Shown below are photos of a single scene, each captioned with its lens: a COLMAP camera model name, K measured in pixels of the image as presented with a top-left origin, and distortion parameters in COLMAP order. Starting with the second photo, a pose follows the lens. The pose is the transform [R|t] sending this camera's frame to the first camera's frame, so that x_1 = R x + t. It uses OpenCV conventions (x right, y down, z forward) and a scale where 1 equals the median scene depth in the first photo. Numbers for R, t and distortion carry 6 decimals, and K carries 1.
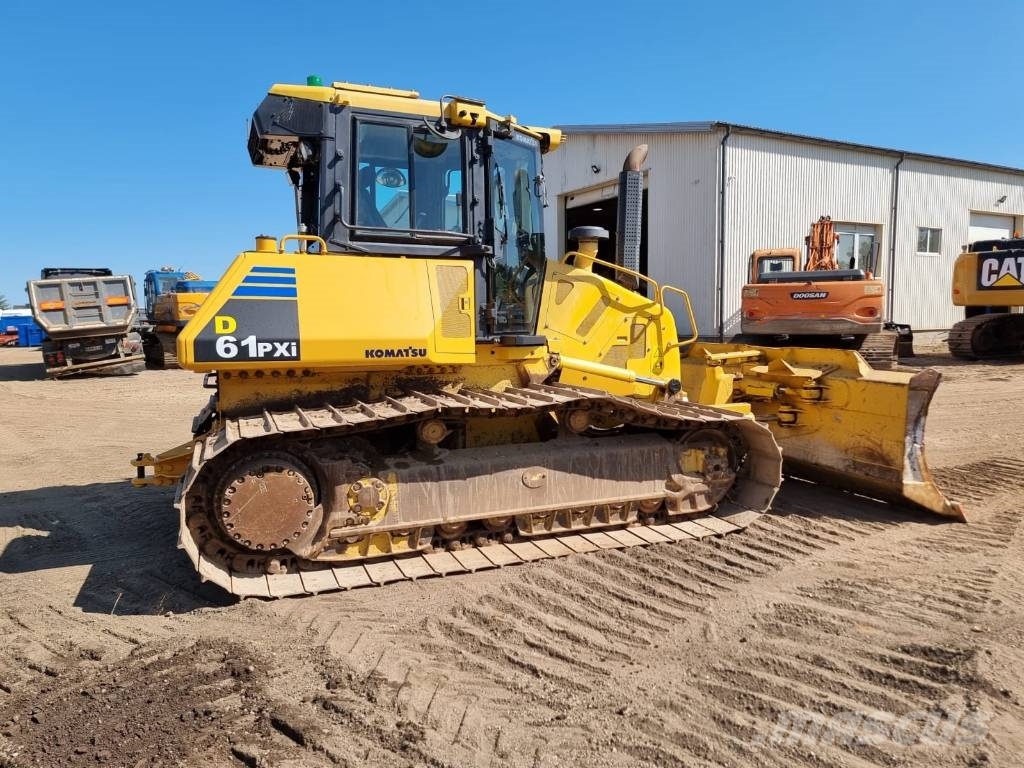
lens RADIAL K [[748.0, 0, 511.4], [0, 748.0, 392.3], [0, 0, 1]] dist [0.084988, -0.079374]
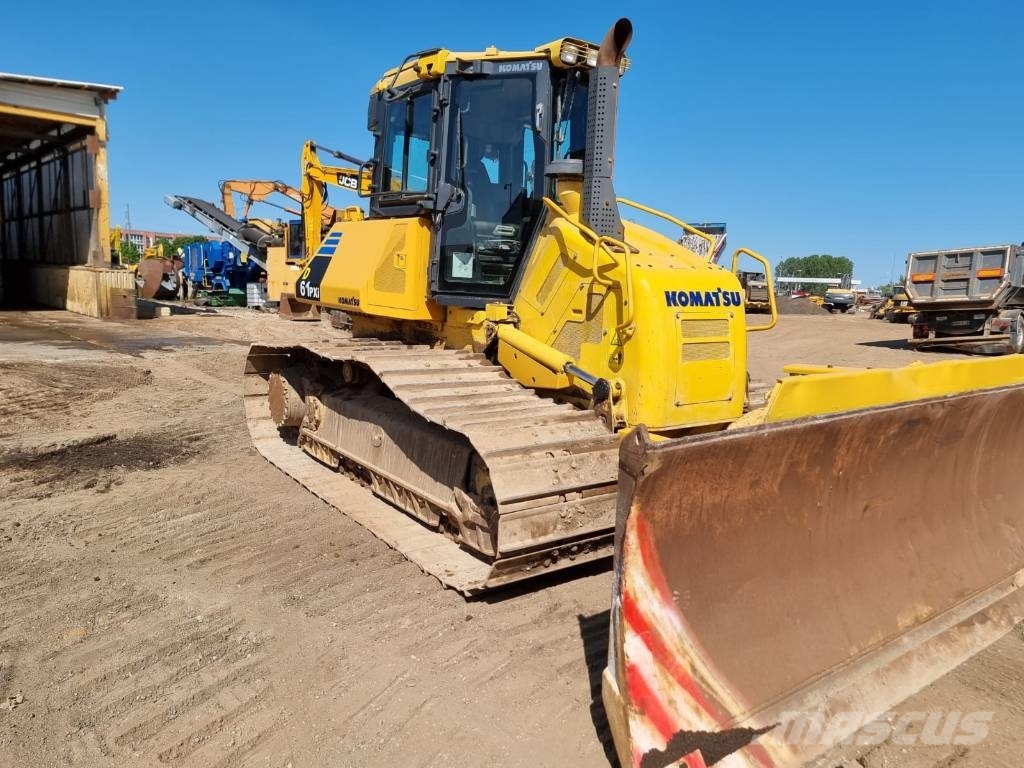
lens RADIAL K [[743.3, 0, 506.9], [0, 743.3, 397.5], [0, 0, 1]] dist [0.081006, -0.075703]
pose [[0.215158, 0.172968, -0.961139, 0.911081], [-0.137268, 0.979775, 0.145594, -0.093845], [0.966884, 0.100608, 0.234550, 0.840561]]
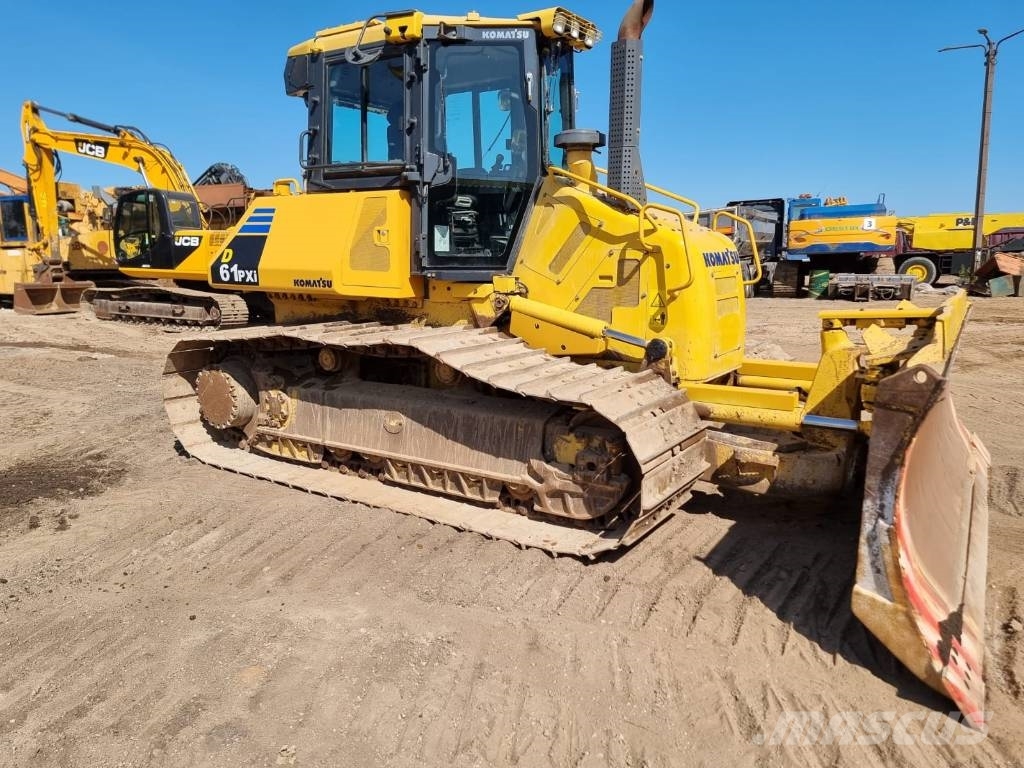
lens RADIAL K [[743.3, 0, 506.9], [0, 743.3, 397.5], [0, 0, 1]] dist [0.081006, -0.075703]
pose [[0.537648, 0.165777, -0.826712, 0.797372], [-0.079993, 0.986088, 0.145713, -0.059702], [0.839366, -0.012211, 0.543429, 0.550875]]
